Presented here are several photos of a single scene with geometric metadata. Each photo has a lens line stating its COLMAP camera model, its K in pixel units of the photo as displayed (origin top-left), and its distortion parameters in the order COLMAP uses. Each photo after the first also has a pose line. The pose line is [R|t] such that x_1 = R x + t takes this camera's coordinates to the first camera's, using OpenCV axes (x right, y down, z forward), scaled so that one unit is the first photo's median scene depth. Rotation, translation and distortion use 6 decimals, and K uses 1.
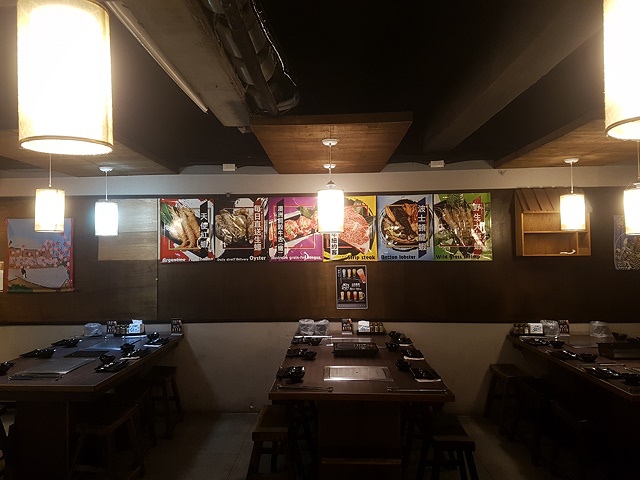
lens RADIAL K [[571.8, 0, 320.0], [0, 571.8, 240.0], [0, 0, 1]] dist [0.196152, -0.005074]
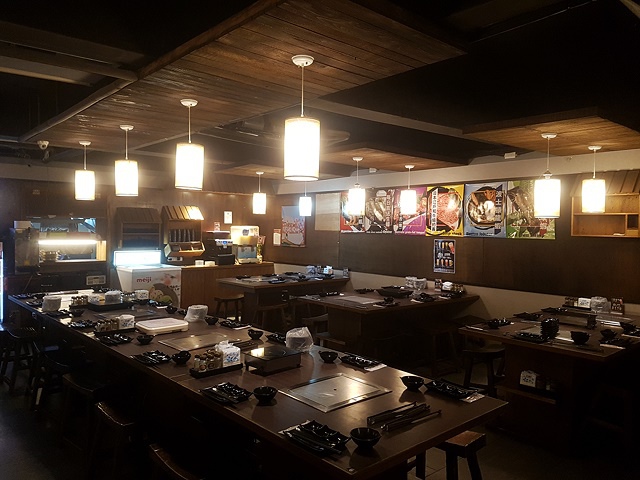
lens RADIAL K [[571.8, 0, 320.0], [0, 571.8, 240.0], [0, 0, 1]] dist [0.196152, -0.005074]
pose [[0.667419, 0.037836, -0.743721, 0.838637], [-0.002998, 0.998837, 0.048124, -0.016304], [0.744676, -0.029889, 0.666756, -0.083654]]
